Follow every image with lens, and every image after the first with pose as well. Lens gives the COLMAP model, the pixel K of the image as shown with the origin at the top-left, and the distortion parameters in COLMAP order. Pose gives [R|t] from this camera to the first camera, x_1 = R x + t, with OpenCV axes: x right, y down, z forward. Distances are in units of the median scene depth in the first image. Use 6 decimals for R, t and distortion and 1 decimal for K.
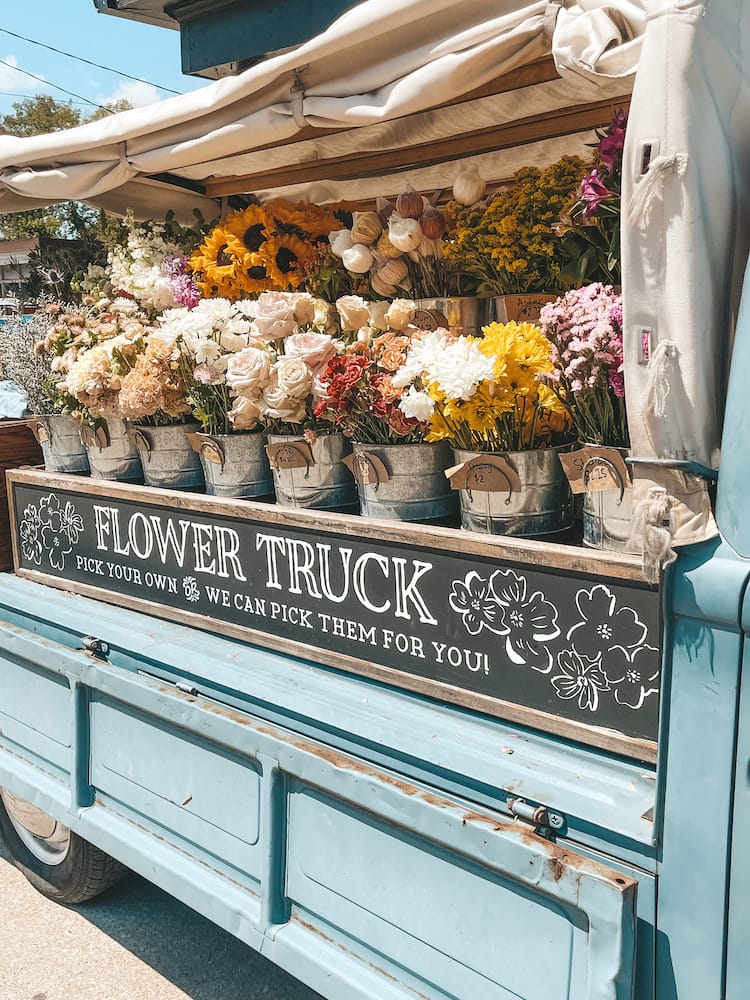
lens RADIAL K [[911.2, 0, 372.7], [0, 911.2, 536.6], [0, 0, 1]] dist [0.091207, -0.057057]
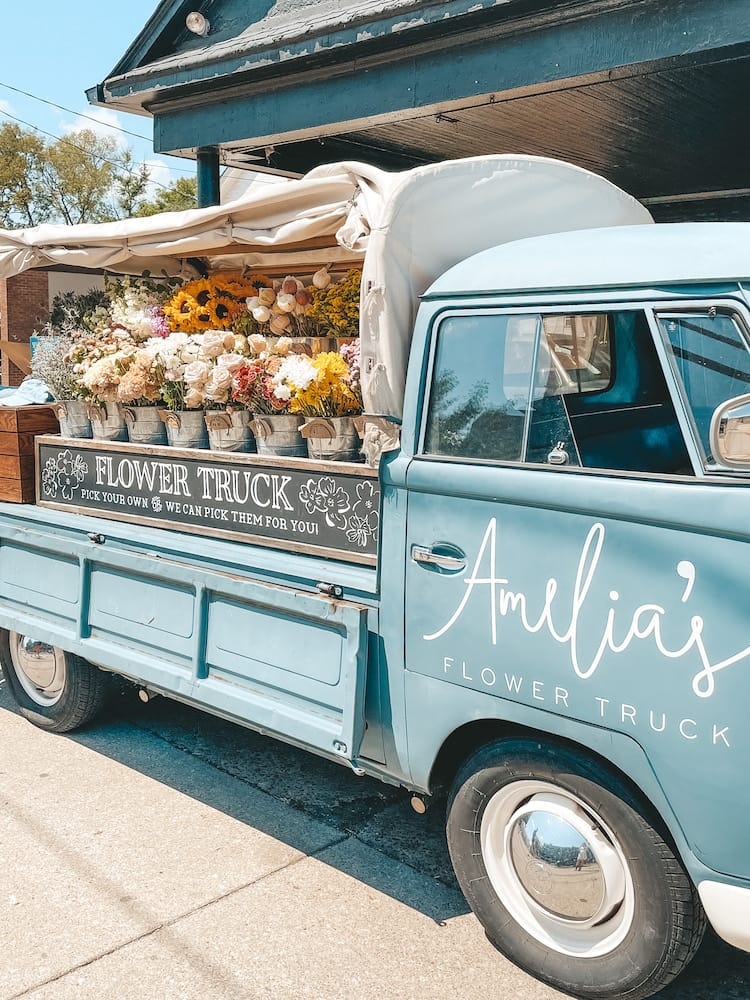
lens RADIAL K [[1103.3, 0, 371.5], [0, 1103.3, 498.8], [0, 0, 1]] dist [0.148523, 0.000000]
pose [[0.999405, 0.026415, 0.022194, 0.164928], [-0.024302, 0.995592, -0.090591, 0.251238], [-0.024489, 0.089998, 0.995641, -1.149233]]
